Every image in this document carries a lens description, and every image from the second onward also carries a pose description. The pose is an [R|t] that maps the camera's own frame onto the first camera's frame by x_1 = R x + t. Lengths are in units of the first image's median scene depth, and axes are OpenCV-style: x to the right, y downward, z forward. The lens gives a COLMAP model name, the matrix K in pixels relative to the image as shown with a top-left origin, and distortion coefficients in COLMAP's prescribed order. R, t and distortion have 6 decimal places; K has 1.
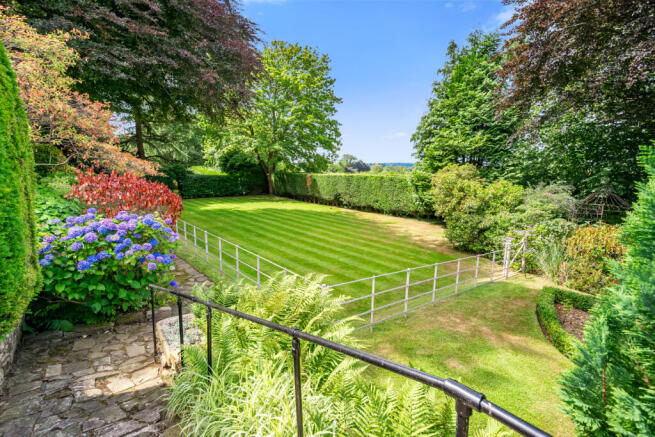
lens RADIAL K [[324.8, 0, 327.1], [0, 324.8, 219.0], [0, 0, 1]] dist [-0.001163, 0.000002]
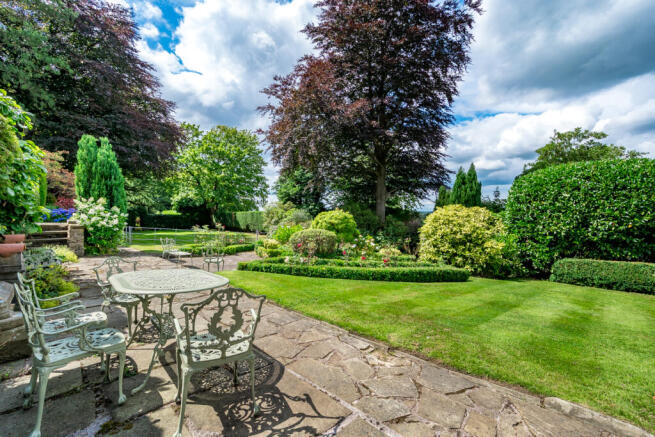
lens RADIAL K [[283.5, 0, 327.5], [0, 283.5, 220.5], [0, 0, 1]] dist [-0.000031, -0.000001]
pose [[0.996030, -0.007208, 0.088722, 0.213333], [0.019450, 0.990254, -0.137906, 0.070139], [-0.086864, 0.139084, 0.986464, -0.257239]]
